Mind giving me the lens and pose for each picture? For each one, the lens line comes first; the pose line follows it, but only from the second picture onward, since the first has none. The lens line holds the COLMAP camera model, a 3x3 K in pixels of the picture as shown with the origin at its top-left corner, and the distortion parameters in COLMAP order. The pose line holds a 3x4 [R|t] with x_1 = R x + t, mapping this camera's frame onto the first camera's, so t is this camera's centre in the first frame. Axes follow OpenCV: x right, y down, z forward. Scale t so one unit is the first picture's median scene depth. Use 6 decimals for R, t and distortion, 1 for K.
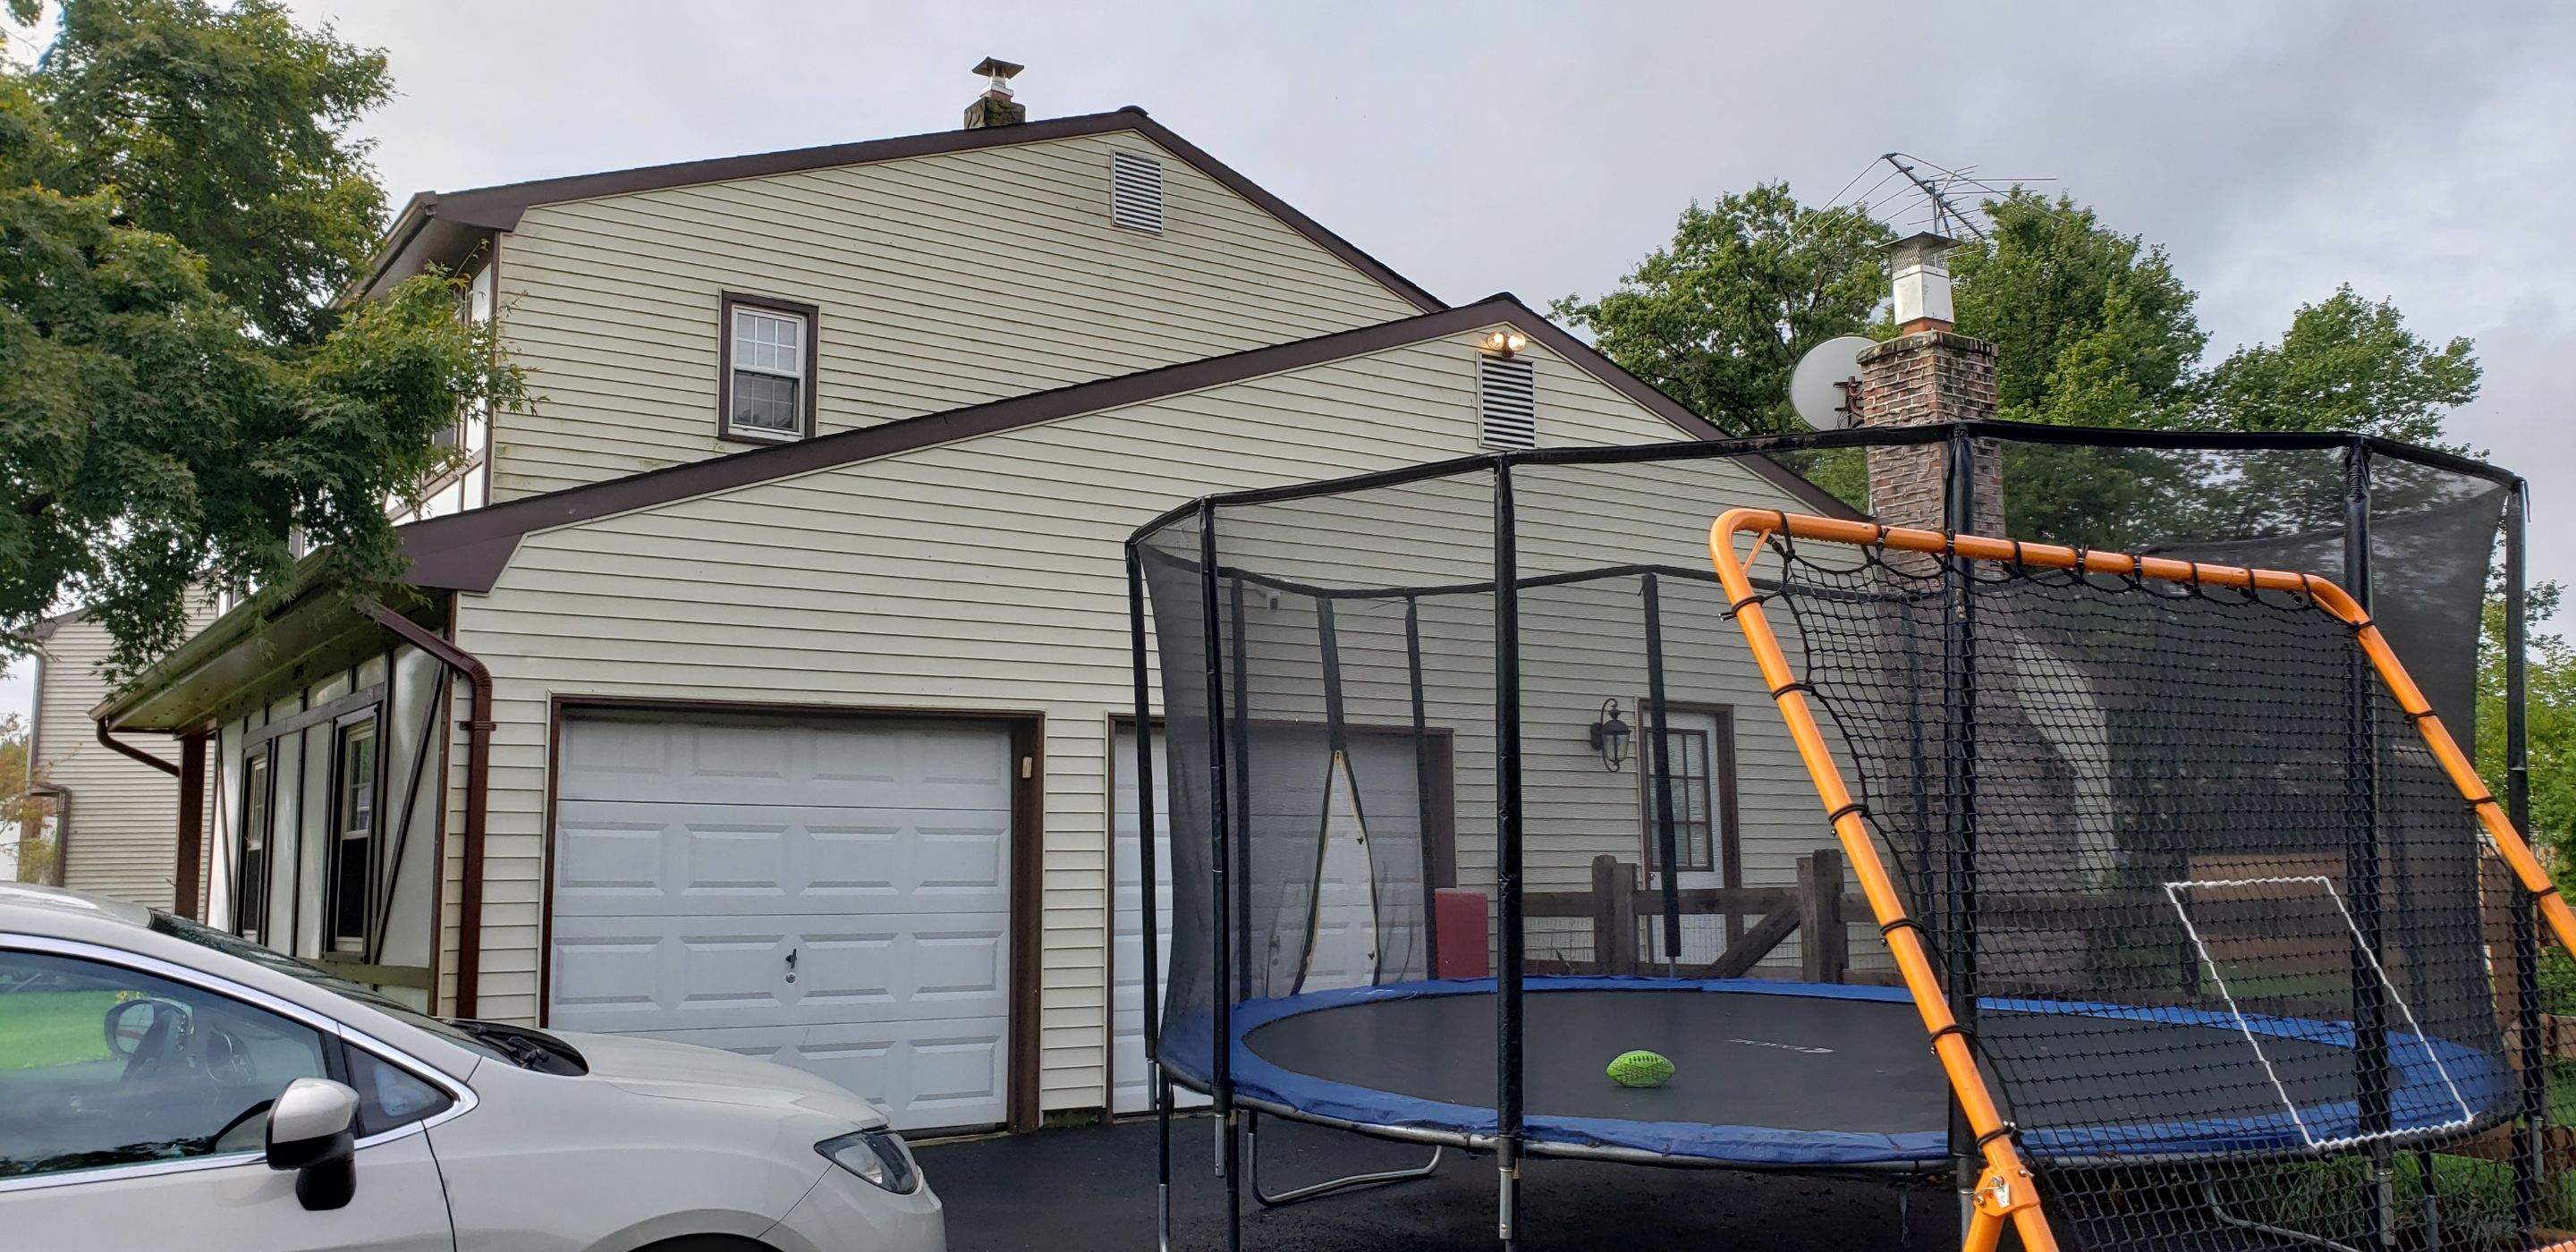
lens RADIAL K [[1936.4, 0, 1288.0], [0, 1936.4, 626.0], [0, 0, 1]] dist [0.066512, -0.001003]
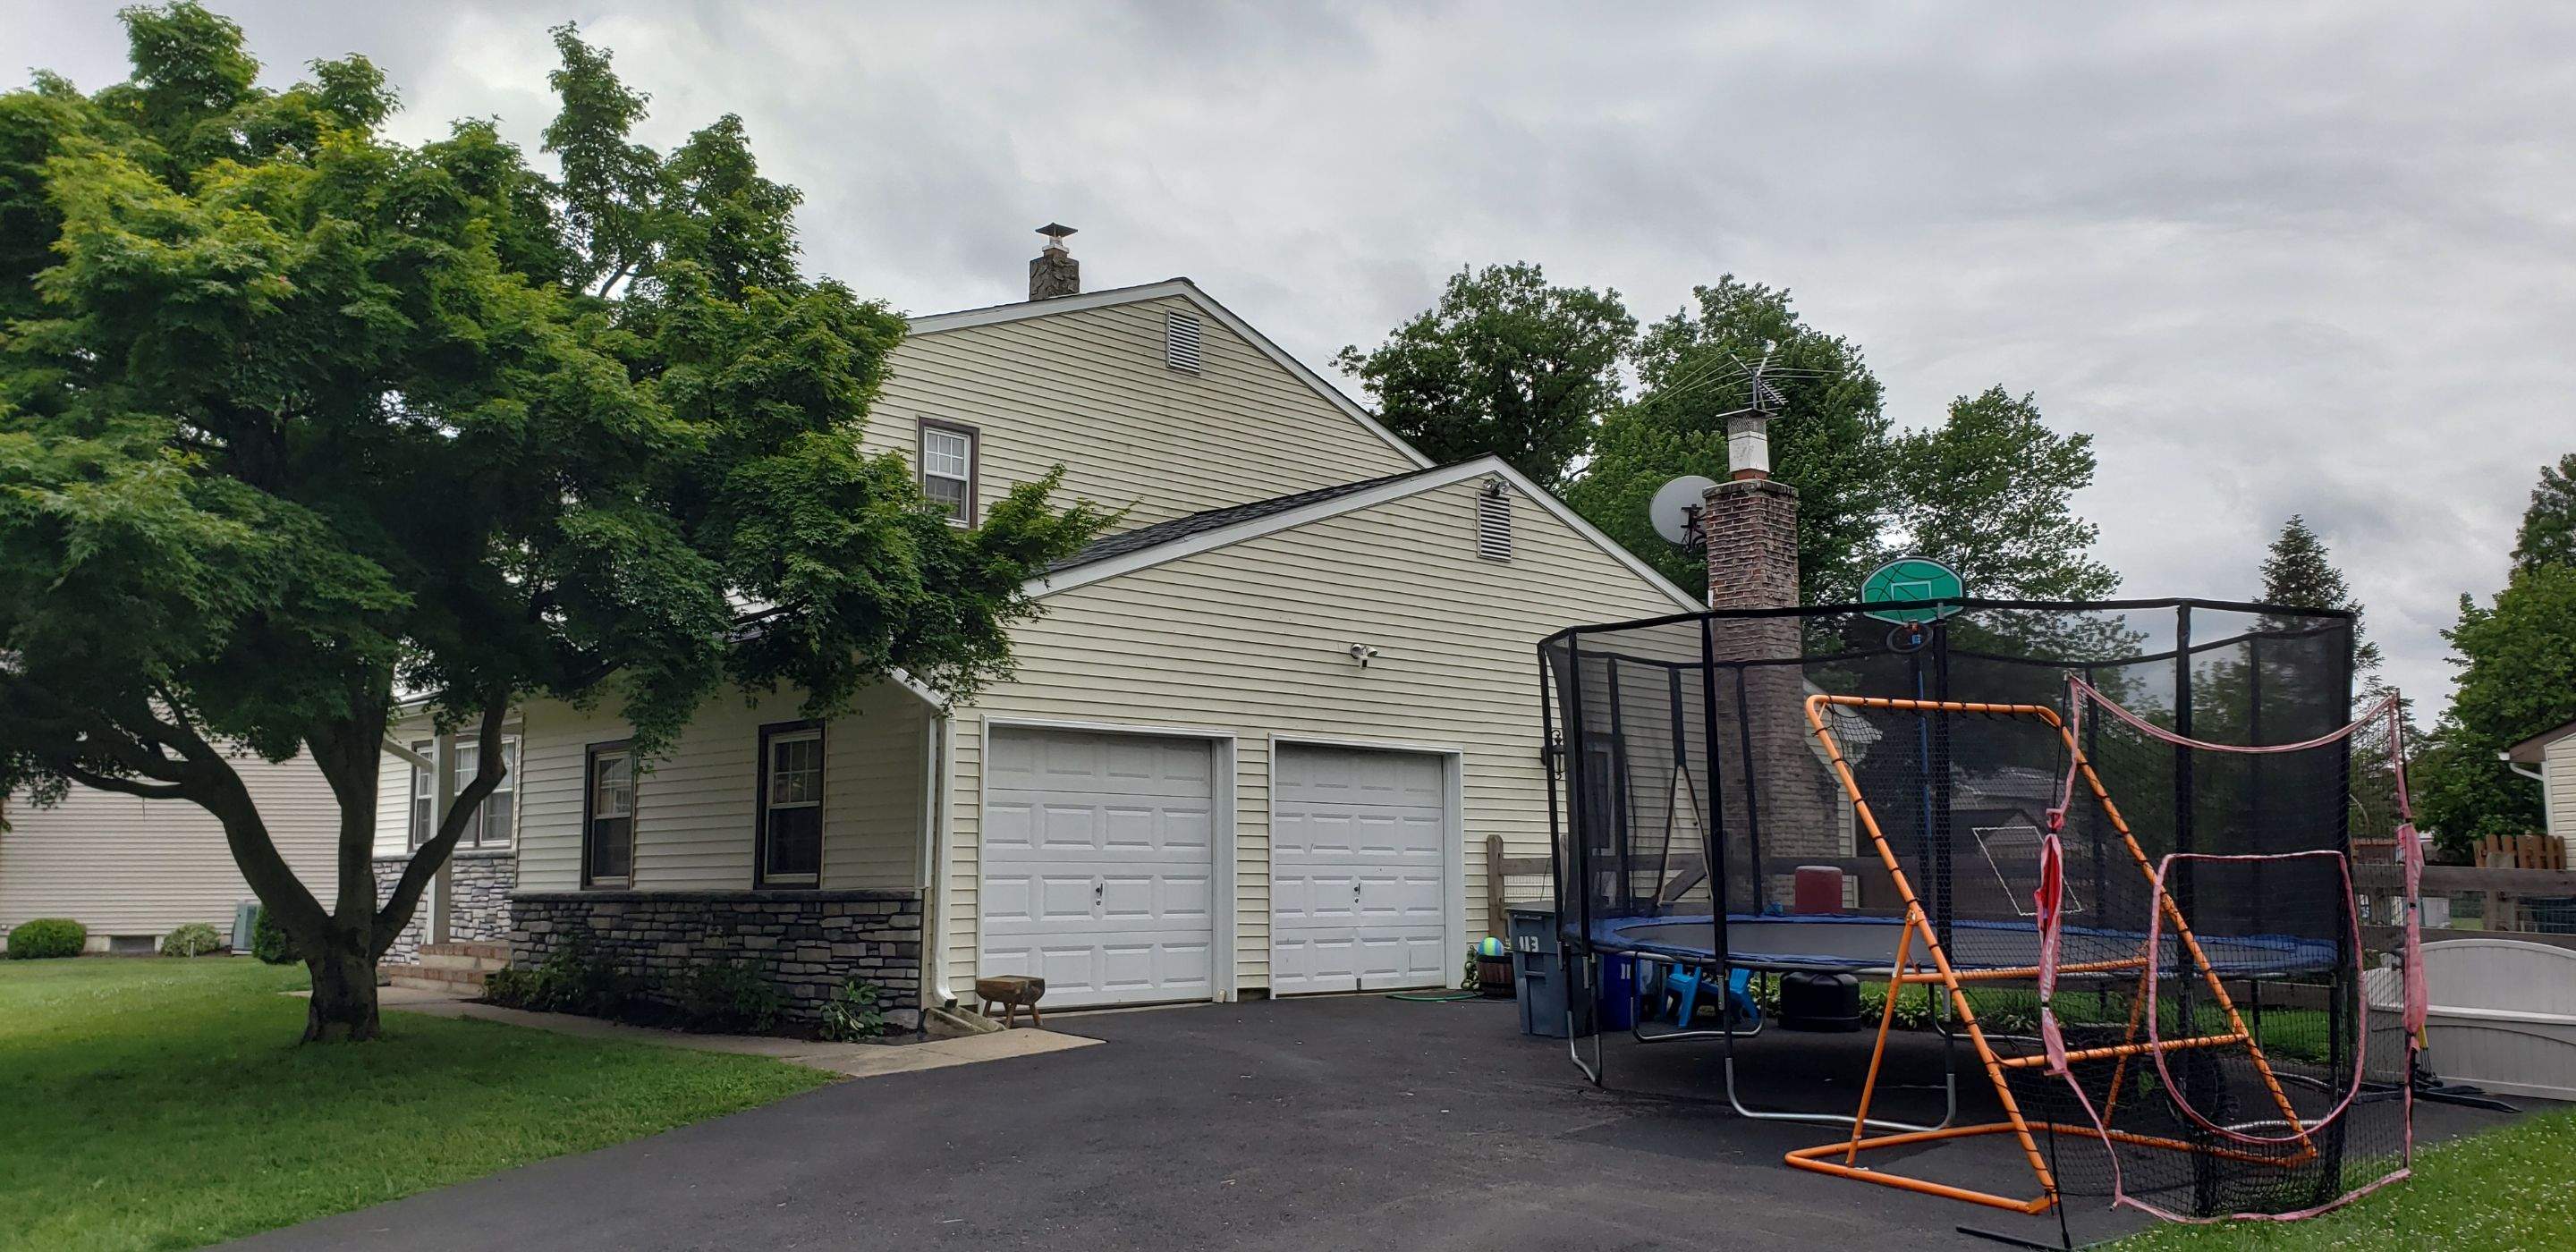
lens RADIAL K [[2014.9, 0, 1288.0], [0, 2014.9, 626.0], [0, 0, 1]] dist [0.210548, -0.635098]
pose [[0.985503, 0.026887, 0.167516, -0.235012], [-0.026704, 0.999638, -0.003347, -0.024624], [-0.167546, -0.001175, 0.985864, -0.386759]]
